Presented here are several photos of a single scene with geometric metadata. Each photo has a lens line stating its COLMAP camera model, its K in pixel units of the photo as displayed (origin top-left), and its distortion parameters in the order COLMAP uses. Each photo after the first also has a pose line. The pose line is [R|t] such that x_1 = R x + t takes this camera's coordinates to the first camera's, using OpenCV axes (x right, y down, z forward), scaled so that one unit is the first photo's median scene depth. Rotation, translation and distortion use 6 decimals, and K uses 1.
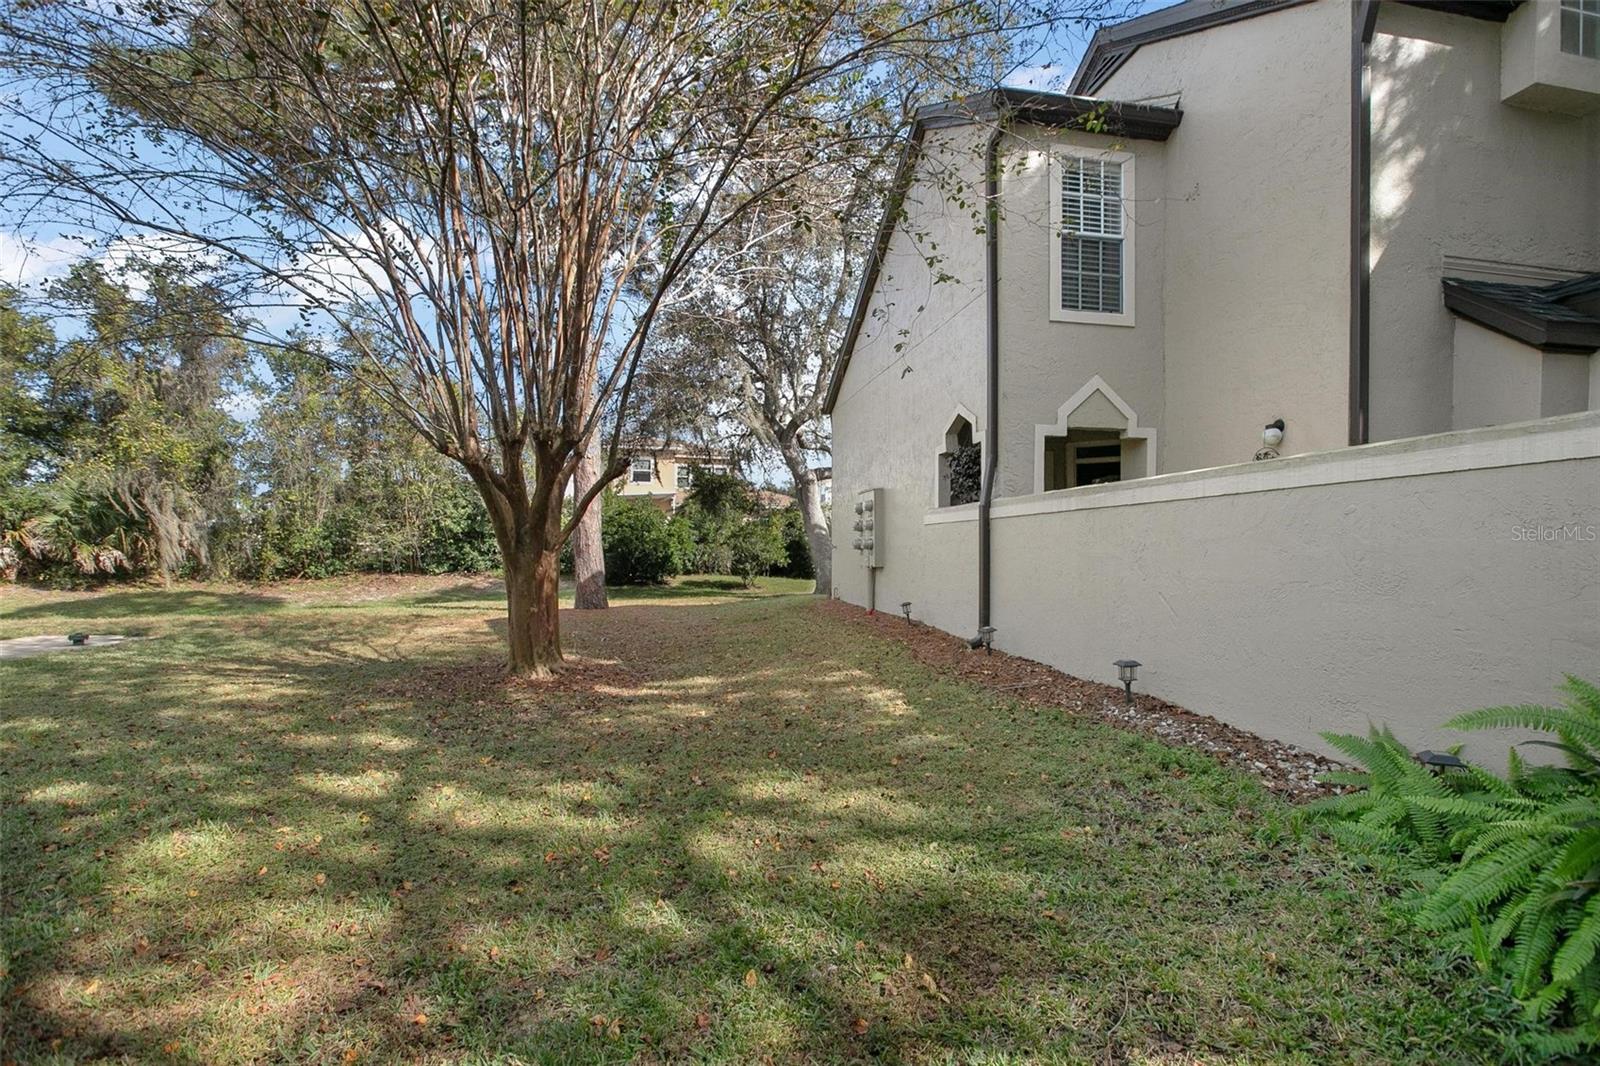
lens RADIAL K [[774.3, 0, 798.5], [0, 774.3, 538.6], [0, 0, 1]] dist [-0.014515, 0.001085]
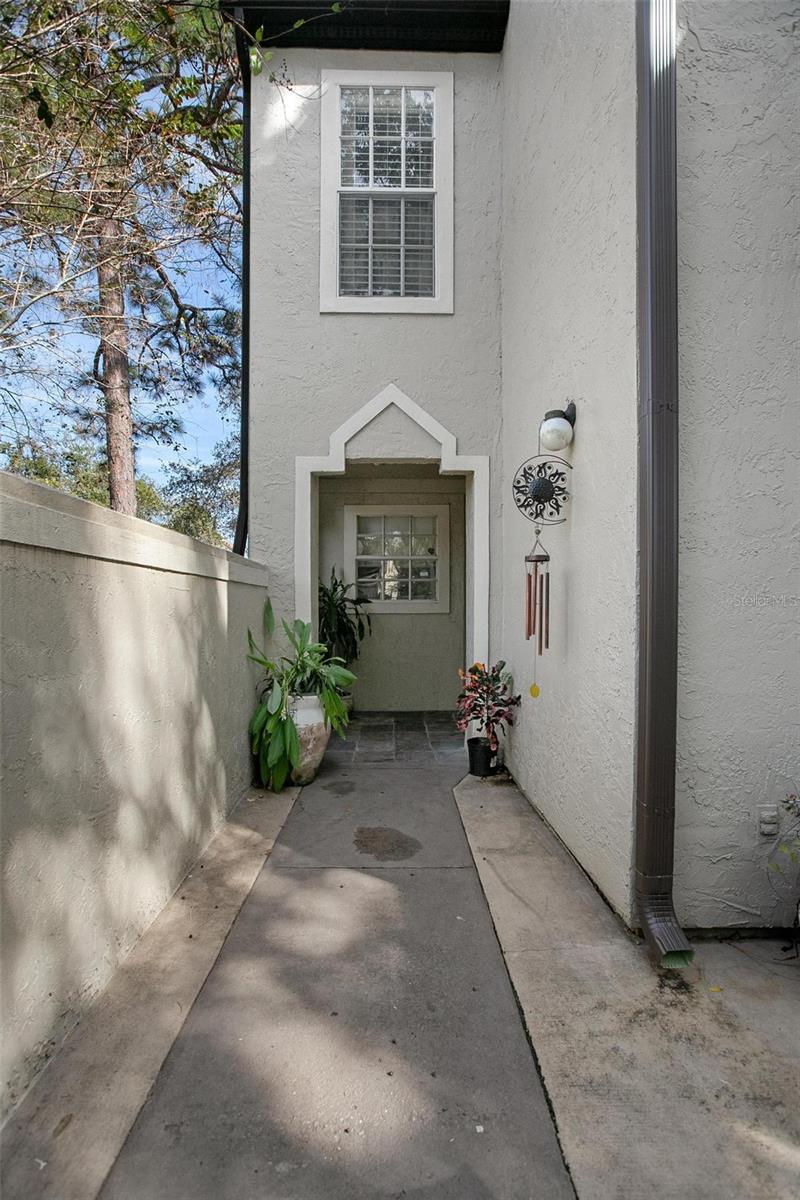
lens RADIAL K [[580.7, 0, 400.6], [0, 580.7, 604.4], [0, 0, 1]] dist [-0.014515, 0.001085]
pose [[0.976010, -0.000859, -0.217723, 0.507000], [0.000377, 0.999997, -0.002257, -0.006535], [0.217724, 0.002121, 0.976008, 0.474348]]
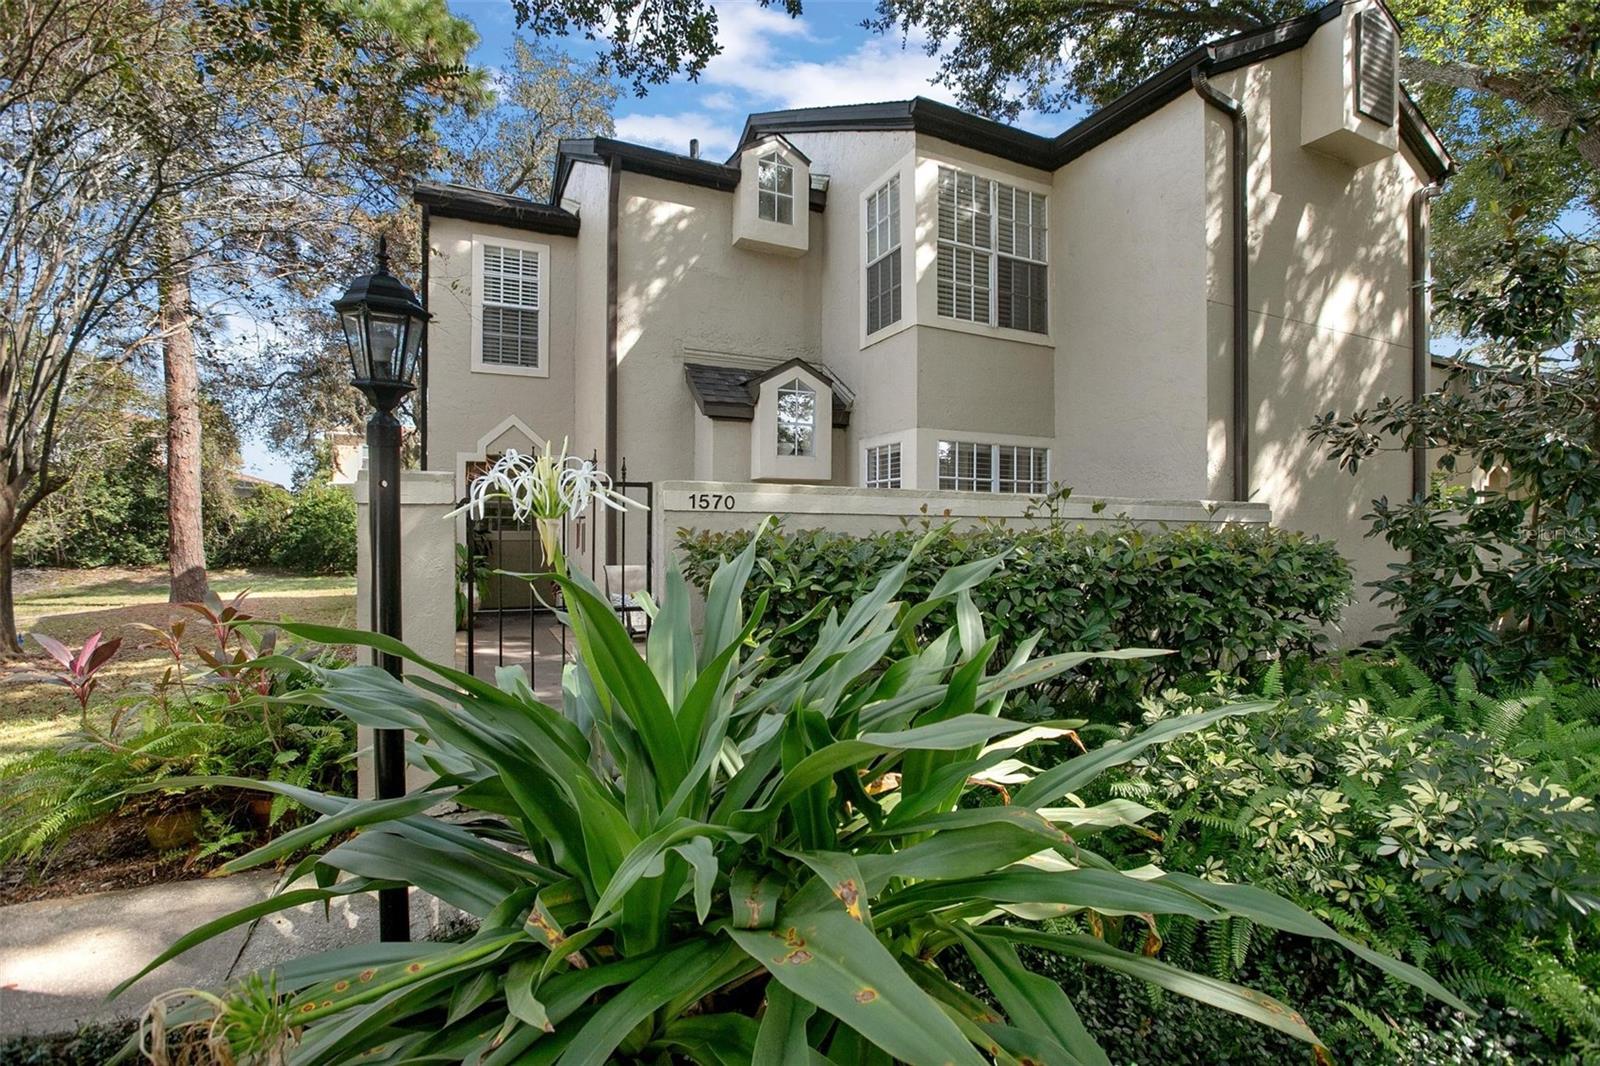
lens RADIAL K [[774.3, 0, 806.0], [0, 774.3, 522.7], [0, 0, 1]] dist [-0.014515, 0.001085]
pose [[0.969070, 0.000215, 0.246785, 0.538590], [0.000195, 0.999999, -0.001635, -0.026440], [-0.246785, 0.001632, 0.969069, -0.383213]]
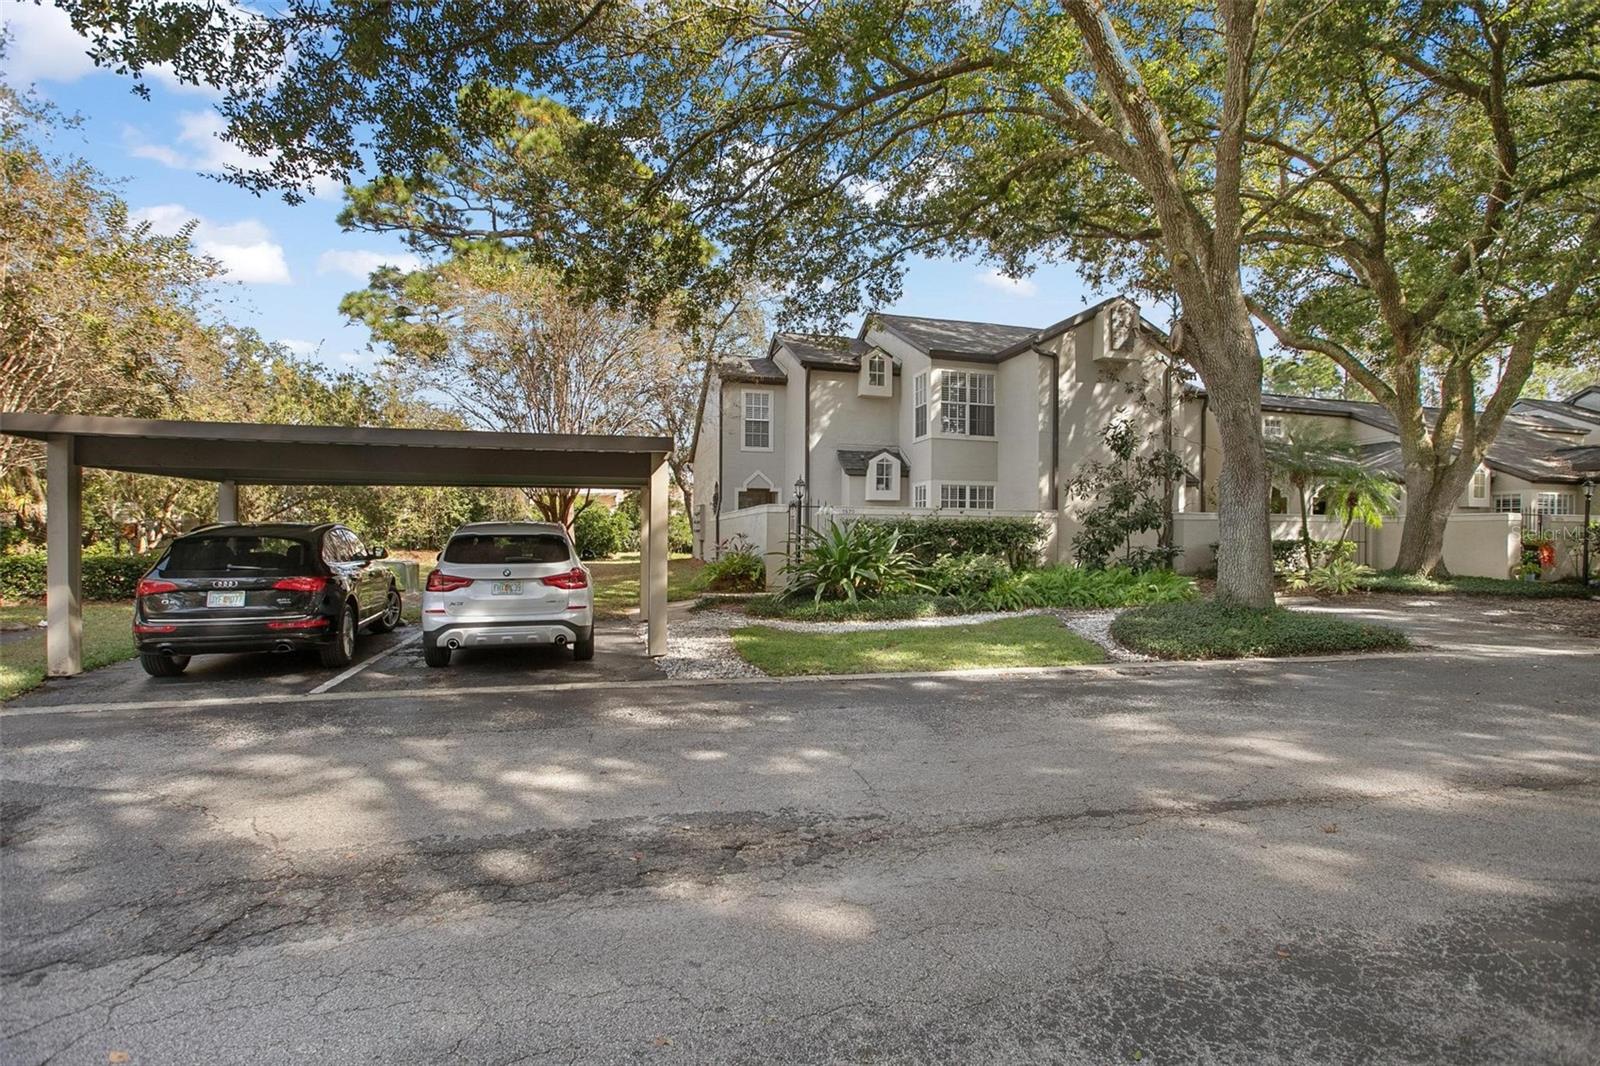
lens RADIAL K [[774.3, 0, 800.6], [0, 774.3, 525.6], [0, 0, 1]] dist [-0.014515, 0.001085]
pose [[0.997752, 0.001128, 0.067012, 0.348004], [-0.001072, 0.999999, -0.000864, -0.001820], [-0.067013, 0.000790, 0.997752, -1.844489]]
